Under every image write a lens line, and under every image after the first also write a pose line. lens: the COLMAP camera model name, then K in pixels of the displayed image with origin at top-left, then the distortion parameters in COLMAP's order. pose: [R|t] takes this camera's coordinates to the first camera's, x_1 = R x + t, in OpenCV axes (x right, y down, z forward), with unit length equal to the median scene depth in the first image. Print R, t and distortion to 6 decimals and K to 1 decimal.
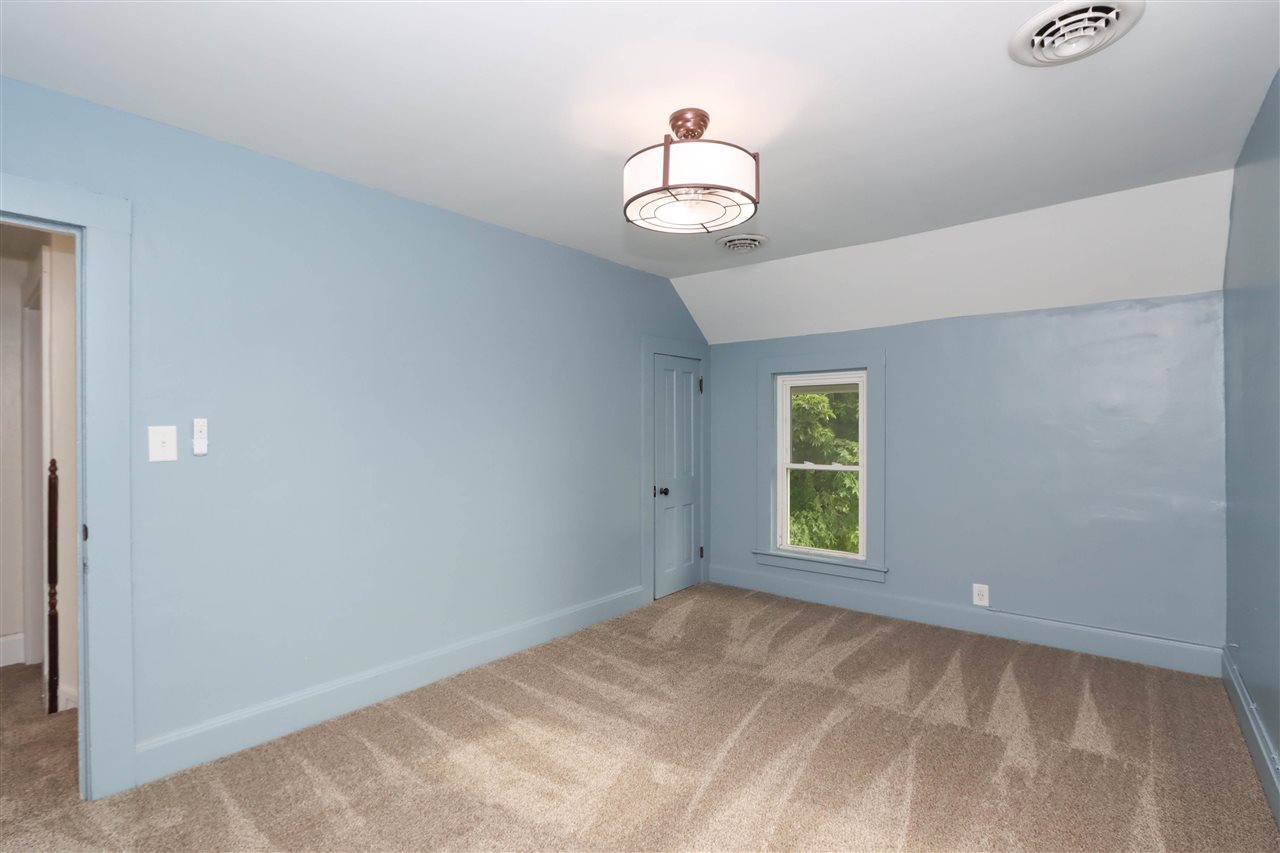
lens RADIAL K [[606.6, 0, 639.4], [0, 606.6, 433.0], [0, 0, 1]] dist [-0.002251, 0.001584]
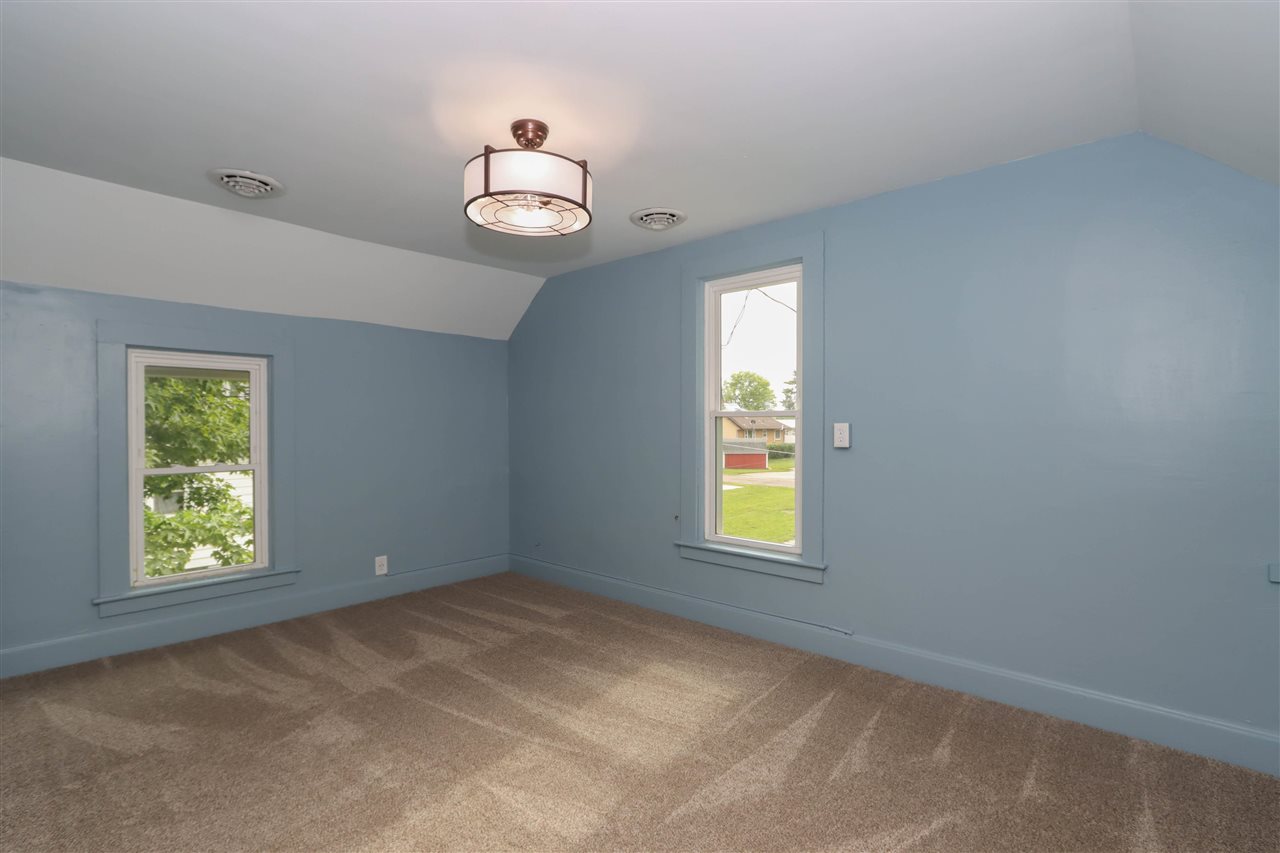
lens RADIAL K [[606.6, 0, 639.4], [0, 606.6, 433.0], [0, 0, 1]] dist [-0.002251, 0.001584]
pose [[0.035792, -0.011497, 0.999293, -0.685268], [0.003238, 0.999930, 0.011389, 0.000419], [-0.999354, 0.002828, 0.035827, 0.541926]]
